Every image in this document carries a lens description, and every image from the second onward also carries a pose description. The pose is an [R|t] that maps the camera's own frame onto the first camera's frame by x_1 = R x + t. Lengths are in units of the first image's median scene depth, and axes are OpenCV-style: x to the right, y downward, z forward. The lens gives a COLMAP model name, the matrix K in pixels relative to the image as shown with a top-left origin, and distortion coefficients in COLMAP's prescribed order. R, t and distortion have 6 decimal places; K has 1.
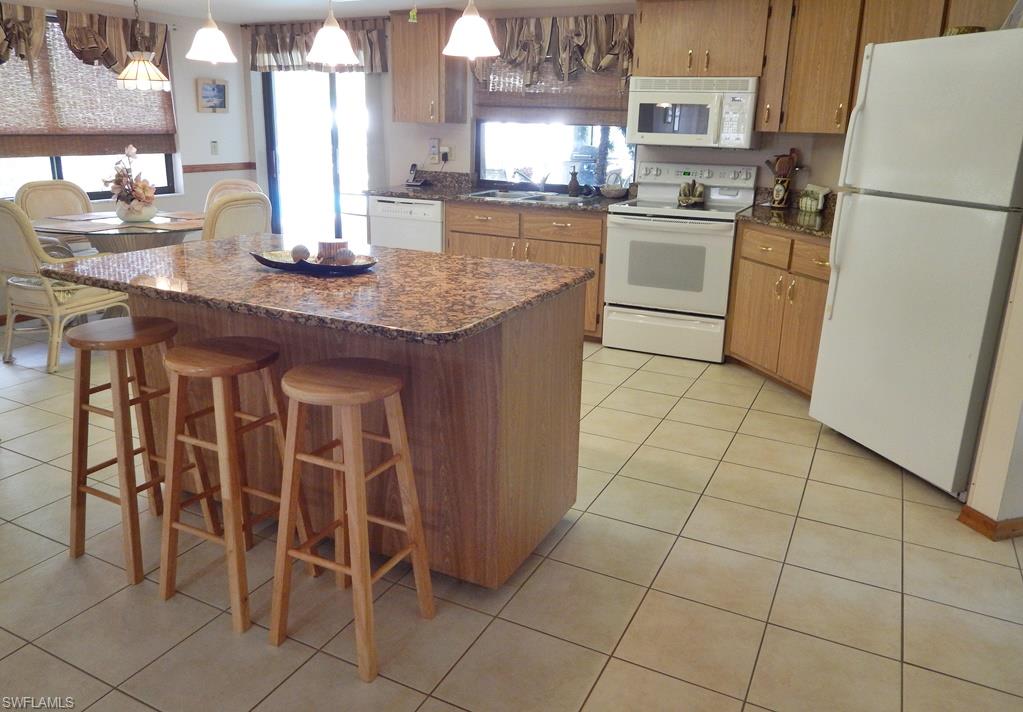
lens RADIAL K [[760.5, 0, 509.8], [0, 760.5, 351.5], [0, 0, 1]] dist [0.000384, -0.008959]
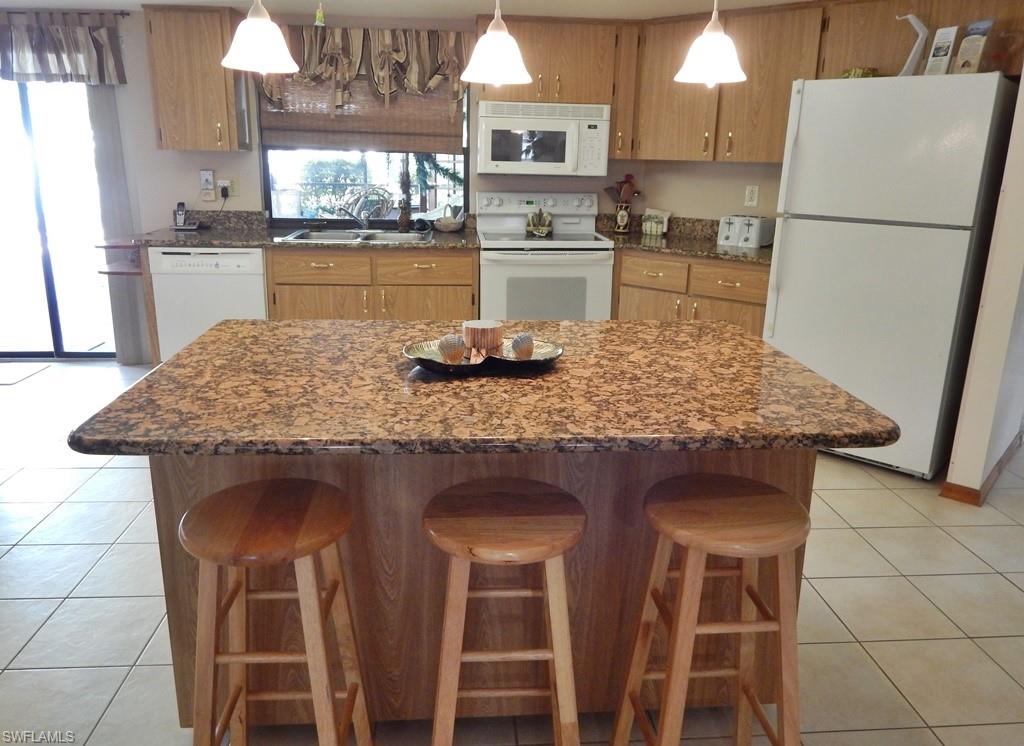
lens RADIAL K [[764.2, 0, 512.7], [0, 764.2, 376.4], [0, 0, 1]] dist [0.007261, -0.019400]
pose [[0.852040, -0.154039, 0.500300, -0.304877], [0.150455, 0.987461, 0.047799, -0.065741], [-0.501389, 0.034546, 0.864532, 0.179356]]
